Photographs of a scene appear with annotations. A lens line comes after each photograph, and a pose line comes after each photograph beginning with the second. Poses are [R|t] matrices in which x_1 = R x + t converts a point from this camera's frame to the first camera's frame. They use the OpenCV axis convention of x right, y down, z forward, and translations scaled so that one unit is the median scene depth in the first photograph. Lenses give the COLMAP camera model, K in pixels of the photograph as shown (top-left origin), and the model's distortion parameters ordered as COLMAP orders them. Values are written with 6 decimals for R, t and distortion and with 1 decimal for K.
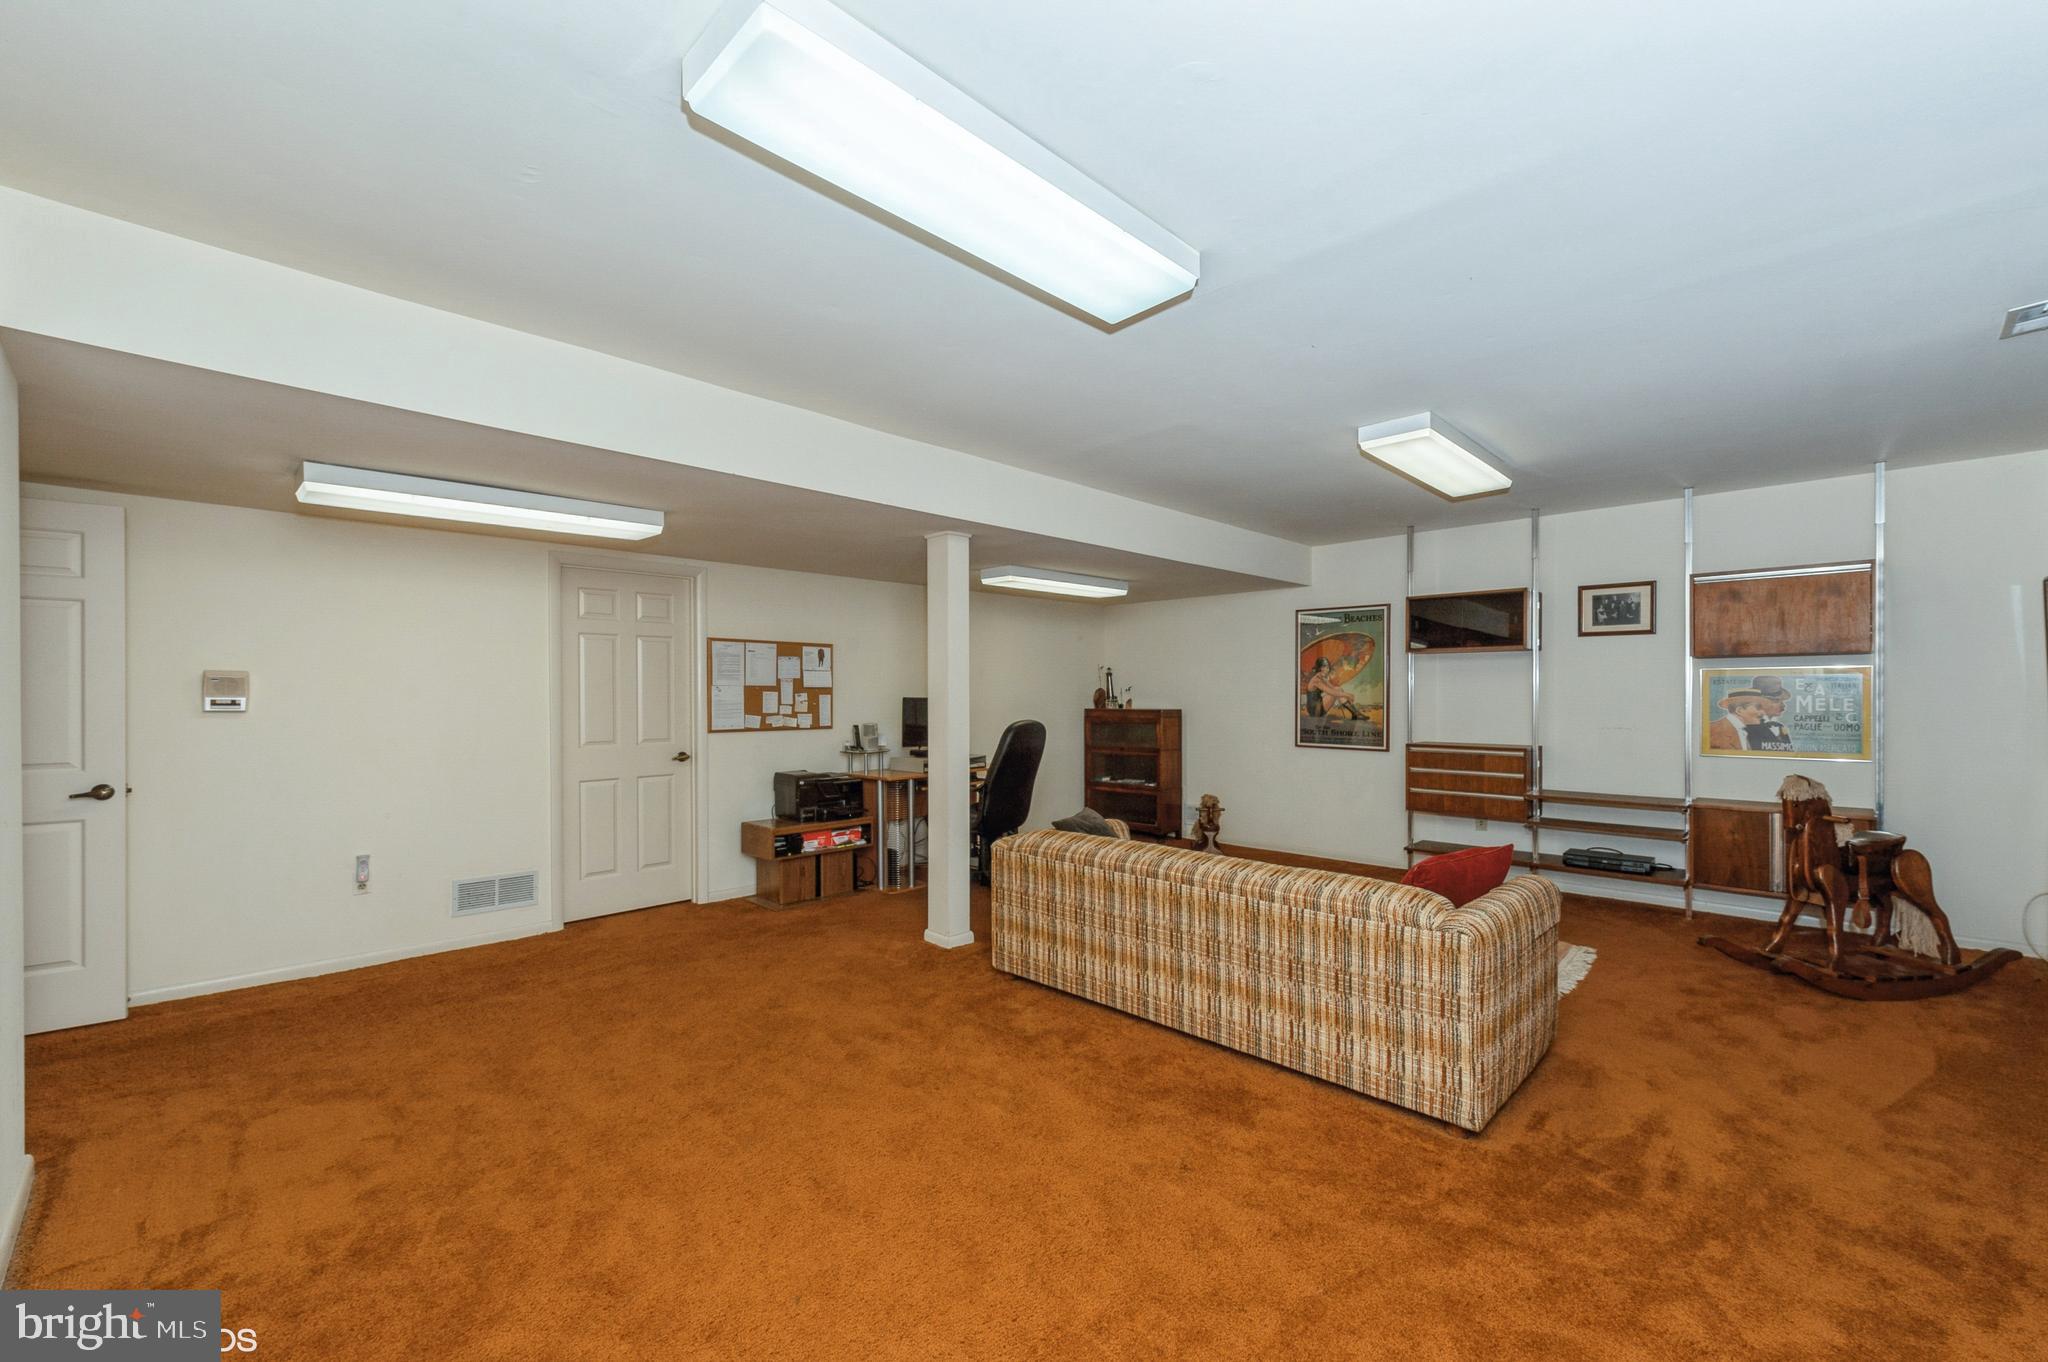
lens RADIAL K [[829.6, 0, 1022.2], [0, 829.6, 692.8], [0, 0, 1]] dist [-0.000027, -0.000035]
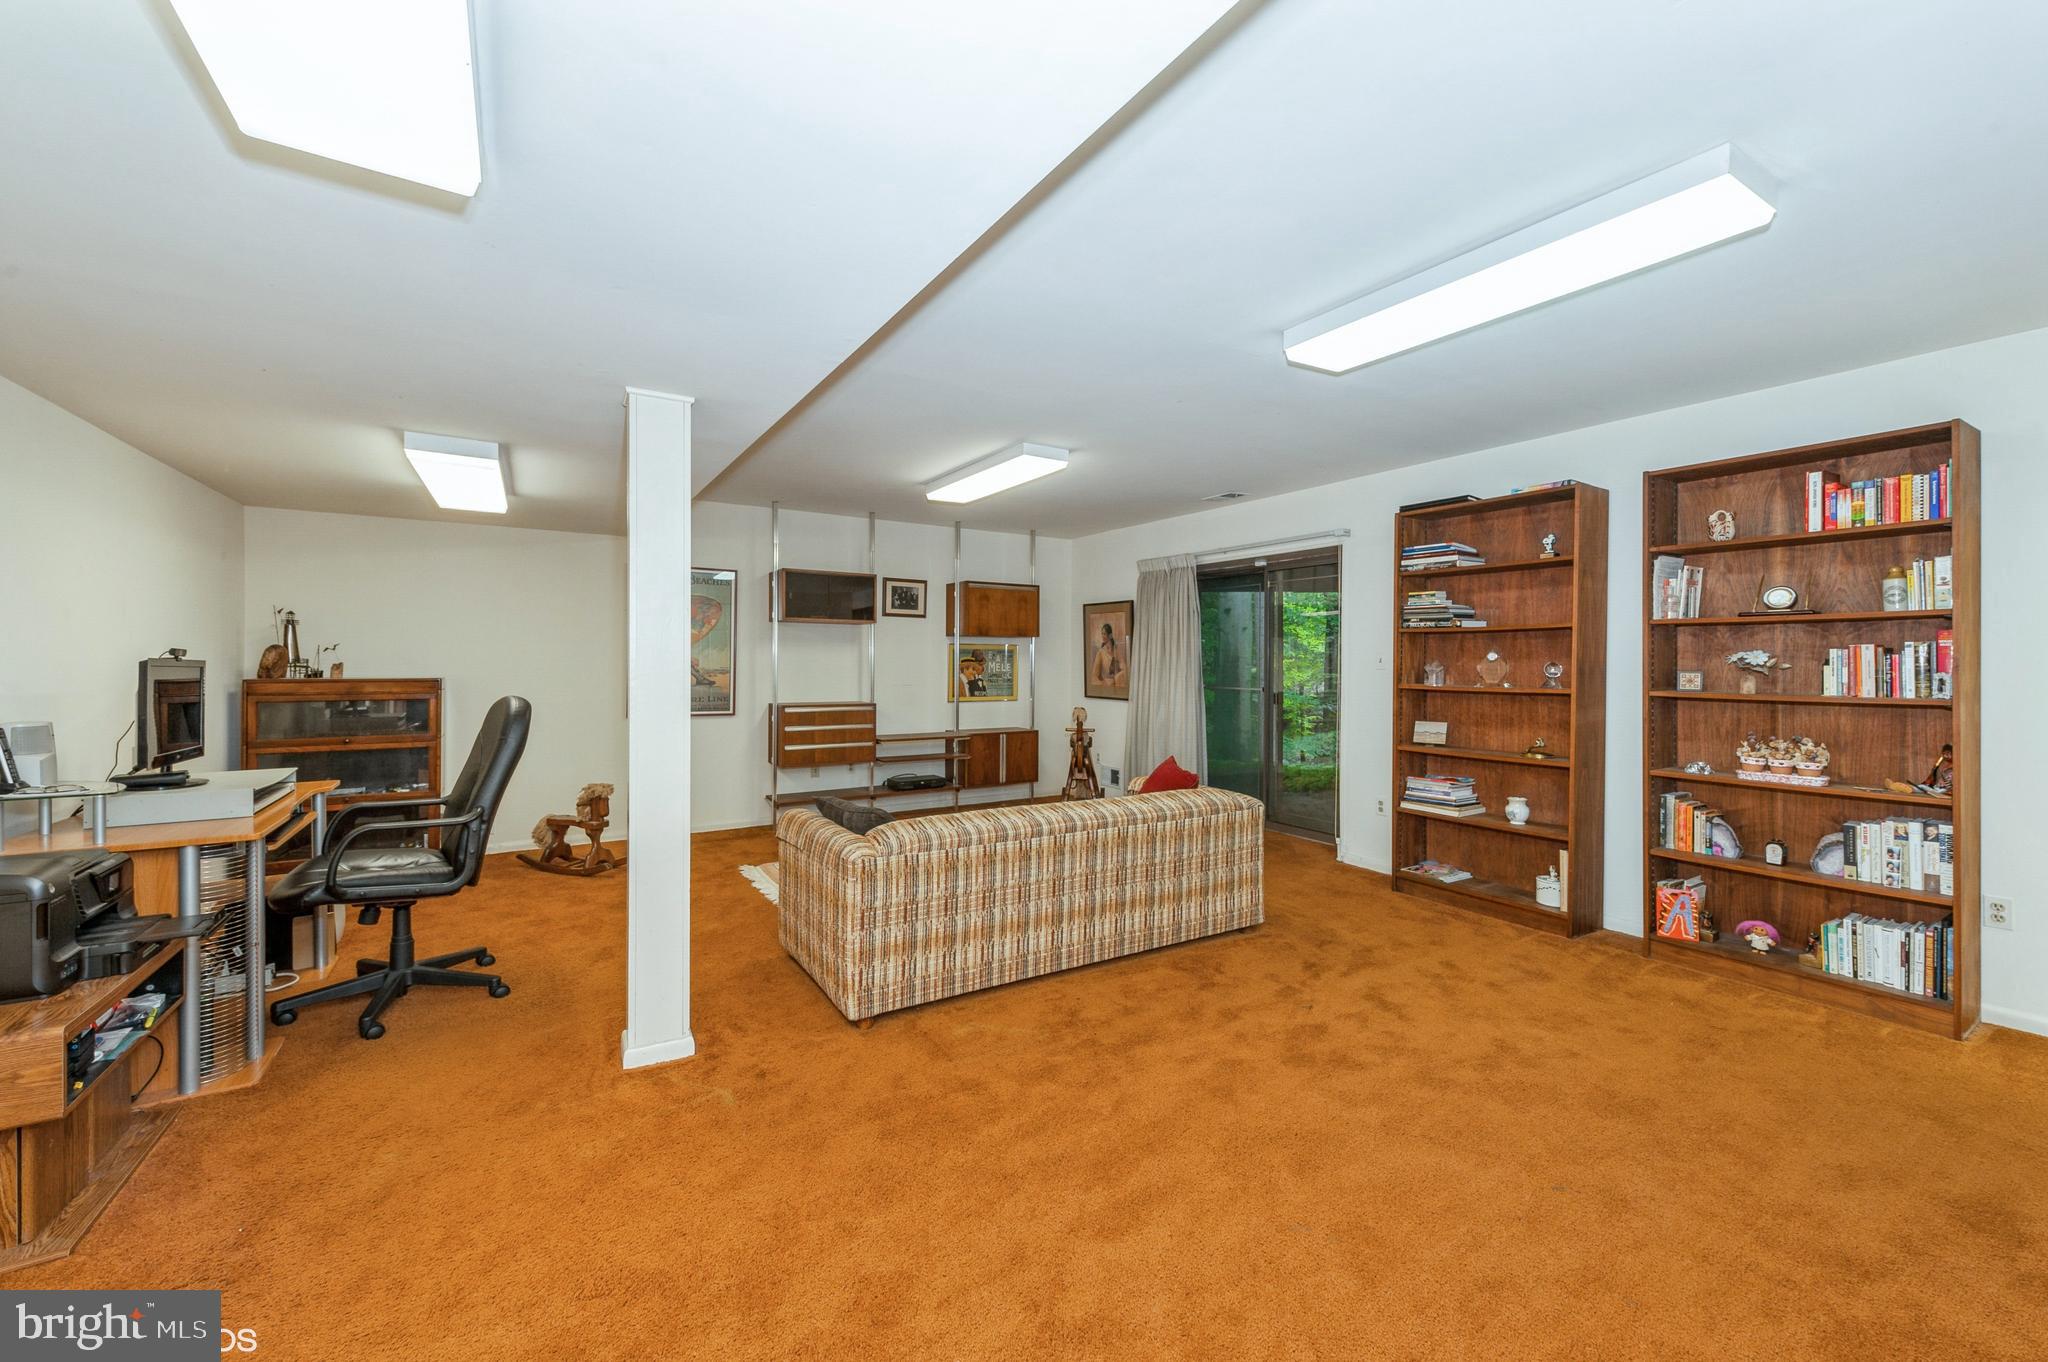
lens RADIAL K [[798.1, 0, 1021.1], [0, 798.1, 671.3], [0, 0, 1]] dist [0.000323, 0.000000]
pose [[0.230350, -0.006639, 0.973085, -0.545232], [-0.008626, 0.999924, 0.008864, 0.006587], [-0.973070, -0.010436, 0.230275, 0.538534]]
